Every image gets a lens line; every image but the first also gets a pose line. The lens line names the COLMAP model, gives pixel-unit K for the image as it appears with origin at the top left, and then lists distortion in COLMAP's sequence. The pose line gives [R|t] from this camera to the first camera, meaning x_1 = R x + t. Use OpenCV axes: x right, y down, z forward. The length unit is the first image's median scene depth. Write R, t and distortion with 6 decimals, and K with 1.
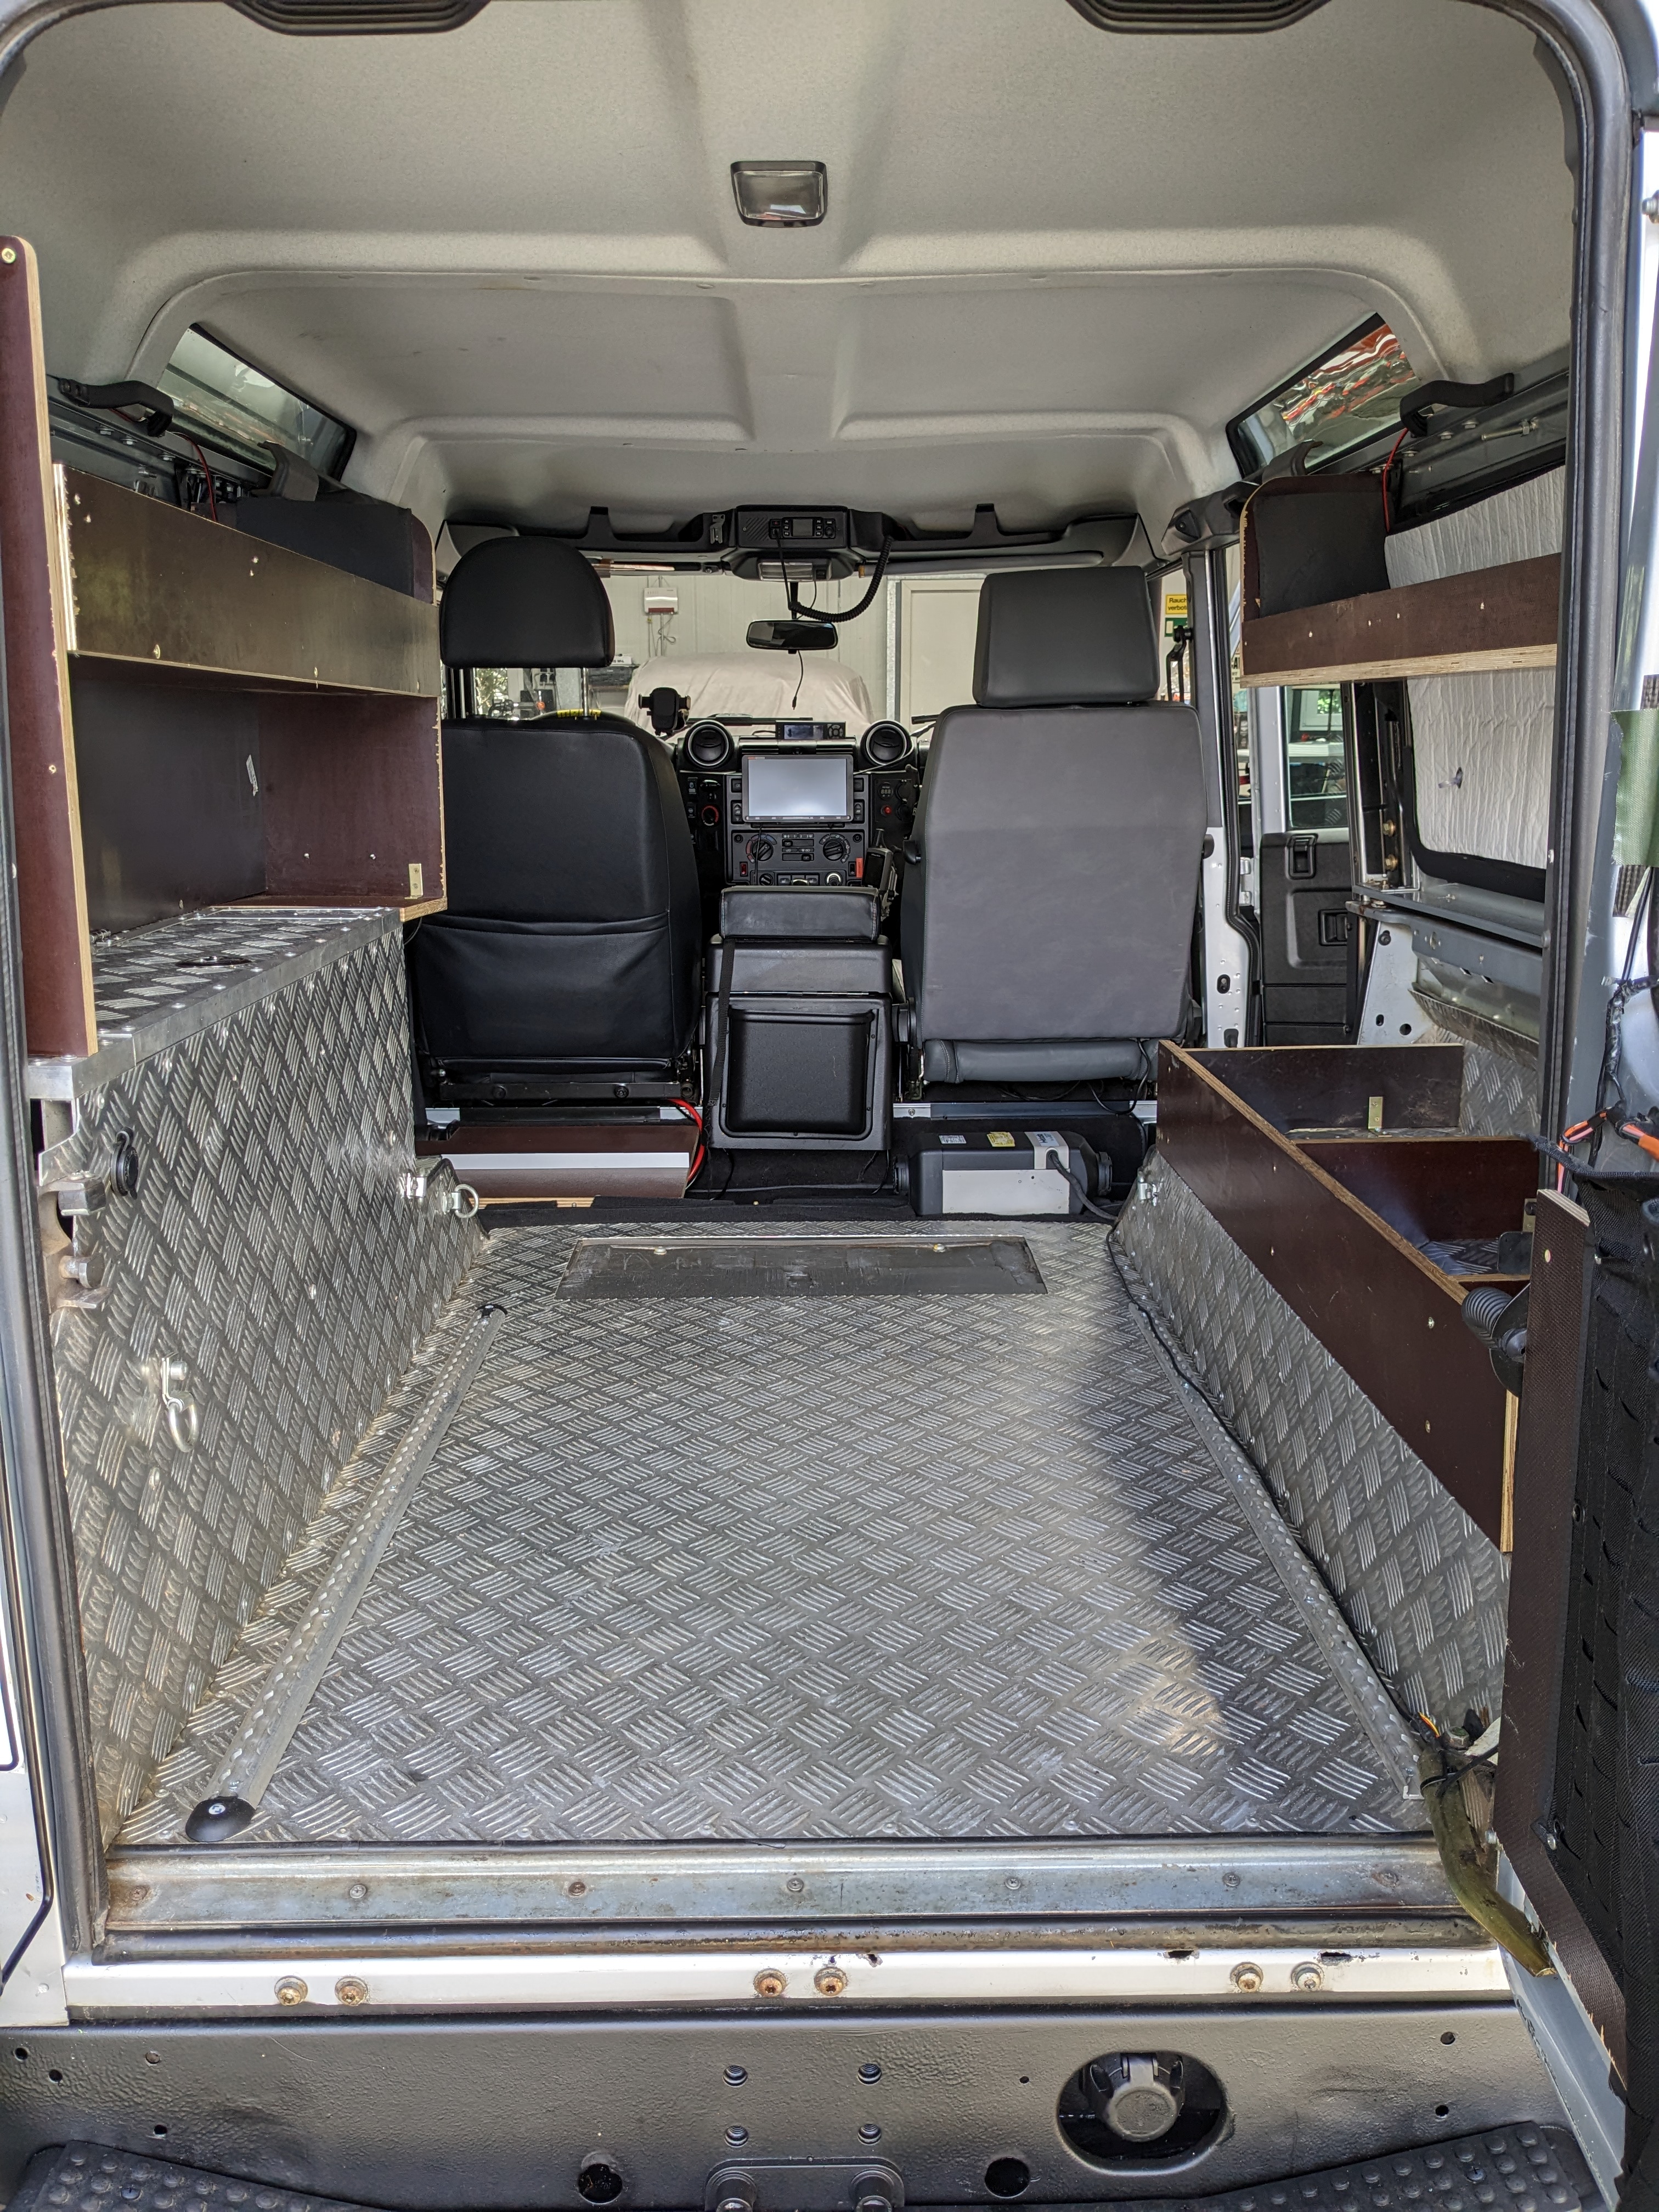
lens RADIAL K [[1713.9, 0, 829.5], [0, 1713.9, 1106.0], [0, 0, 1]] dist [0.004150, 0.002507]
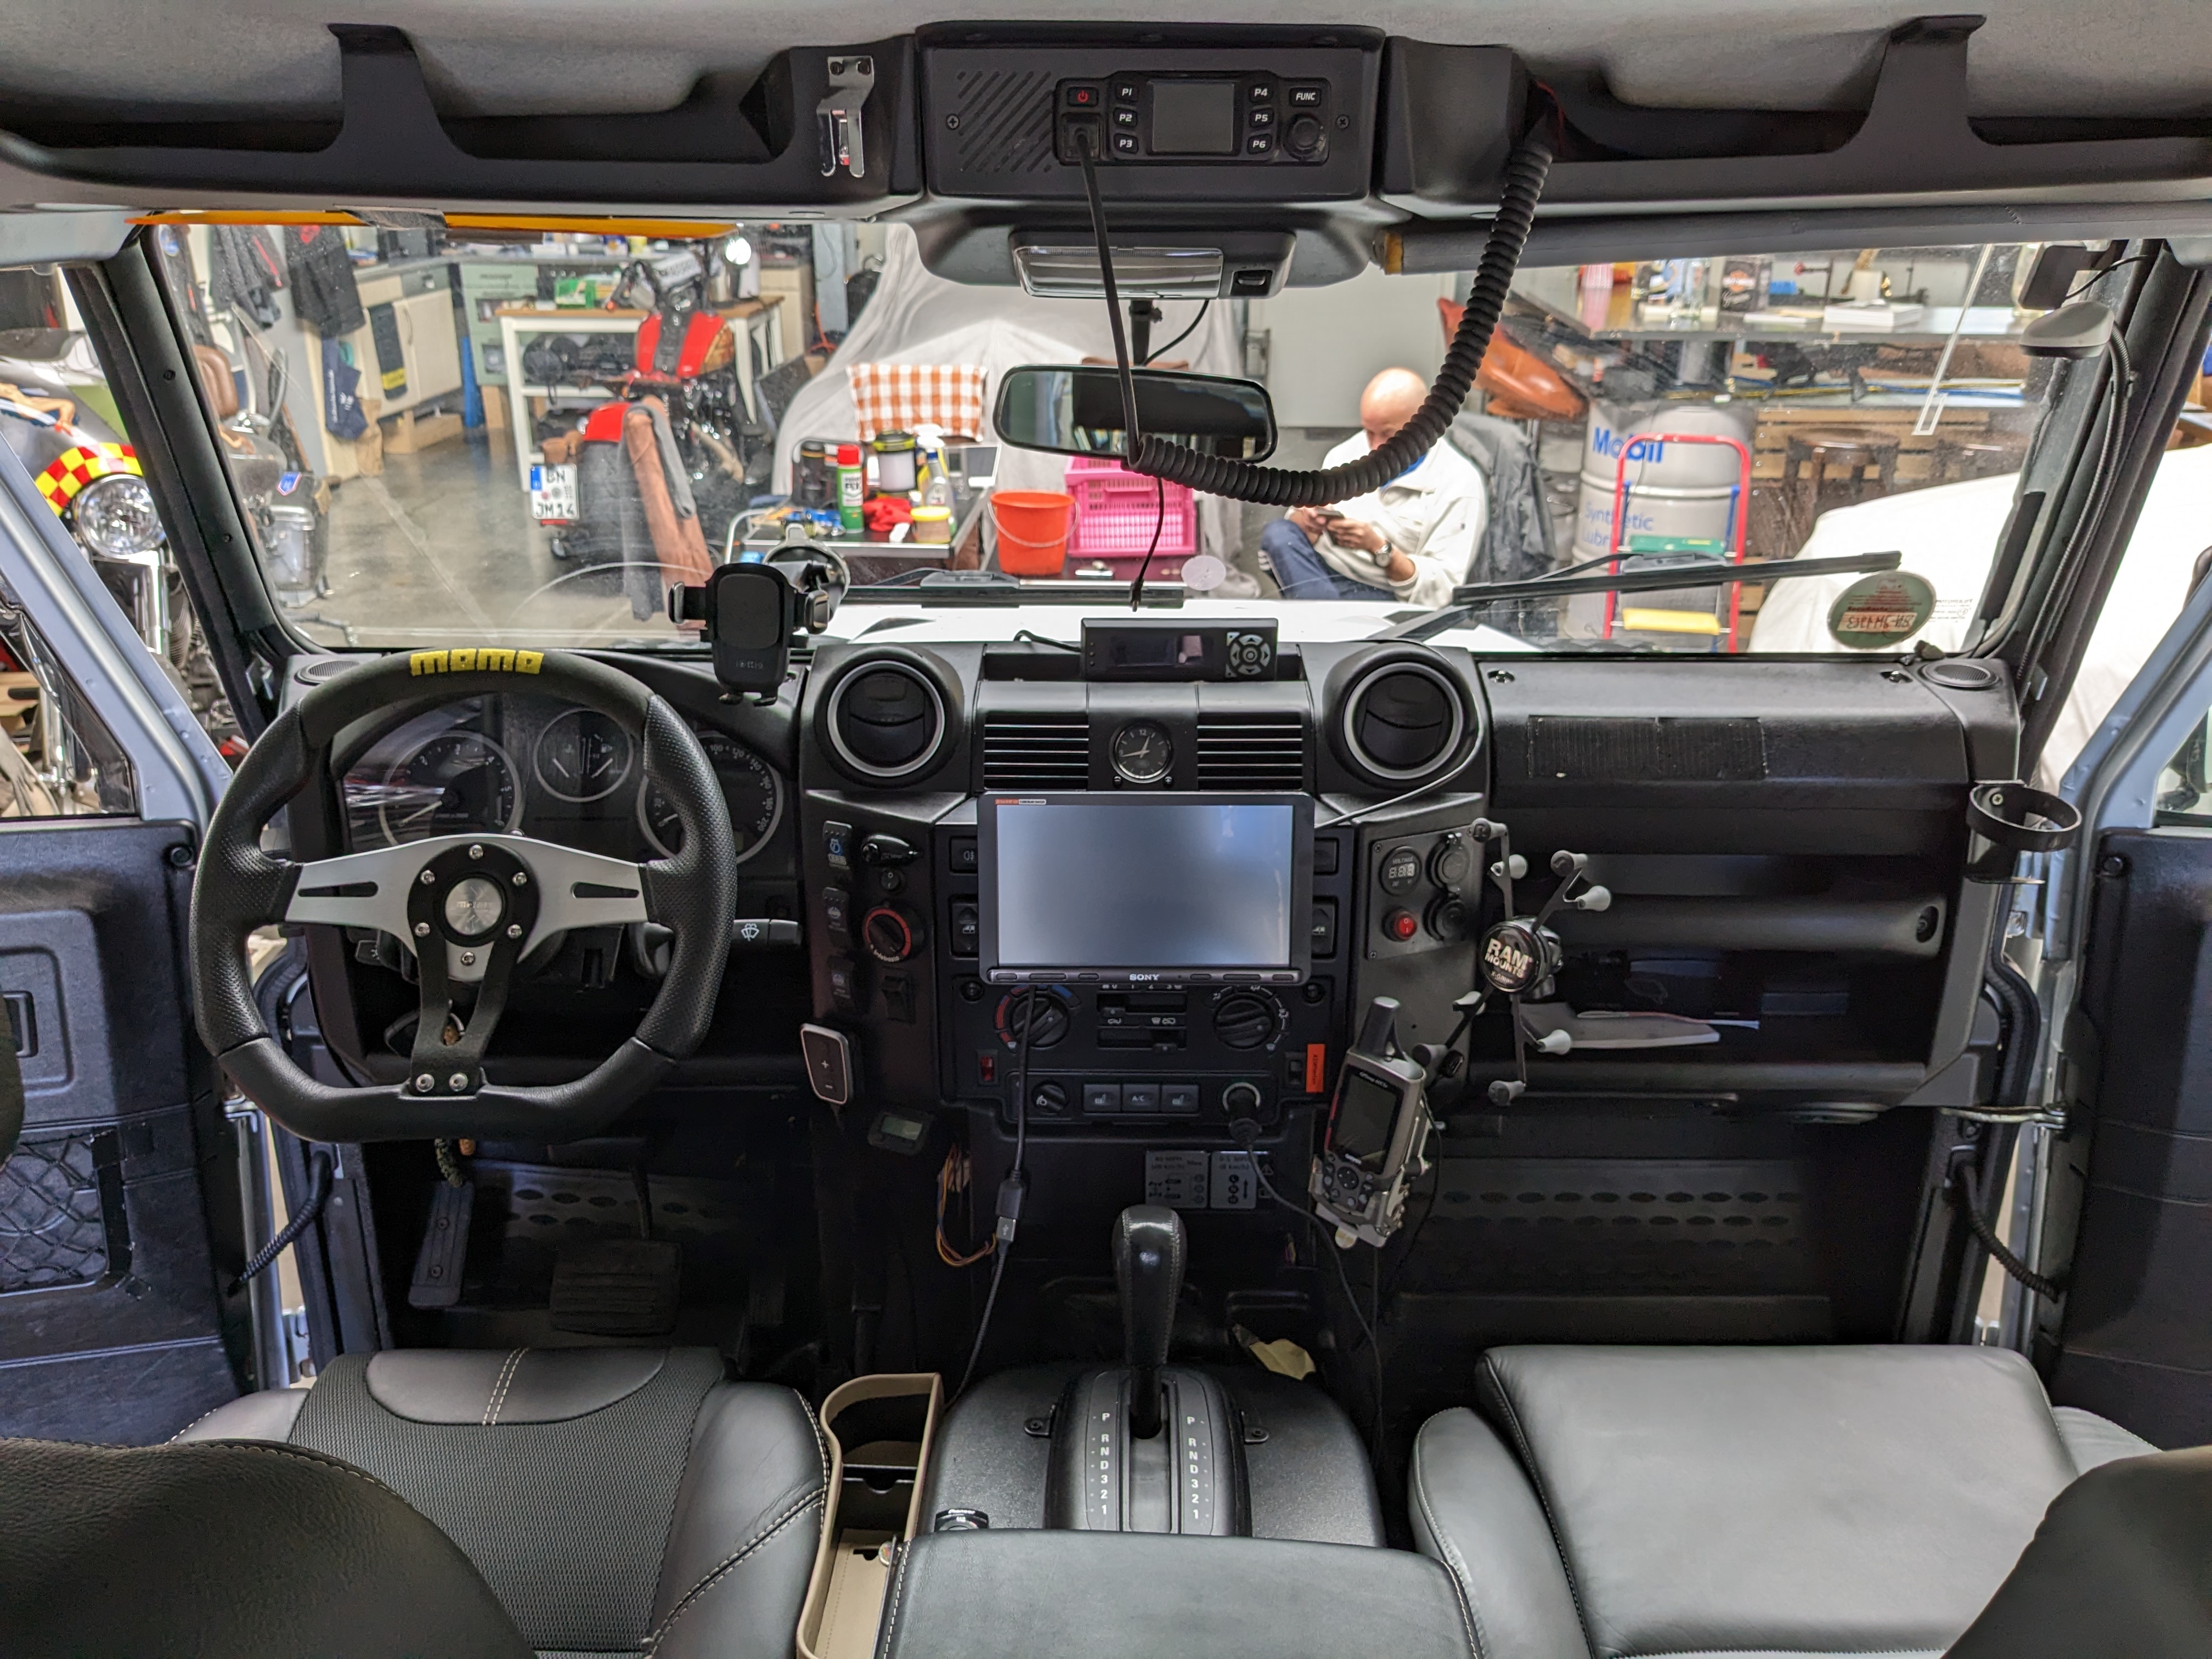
lens RADIAL K [[1769.5, 0, 1106.0], [0, 1769.5, 829.5], [0, 0, 1]] dist [-0.002046, -0.001980]
pose [[0.999849, 0.004271, -0.016846, -0.022453], [-0.001911, 0.990472, 0.137700, -0.264903], [0.017273, -0.137647, 0.990331, 0.719711]]
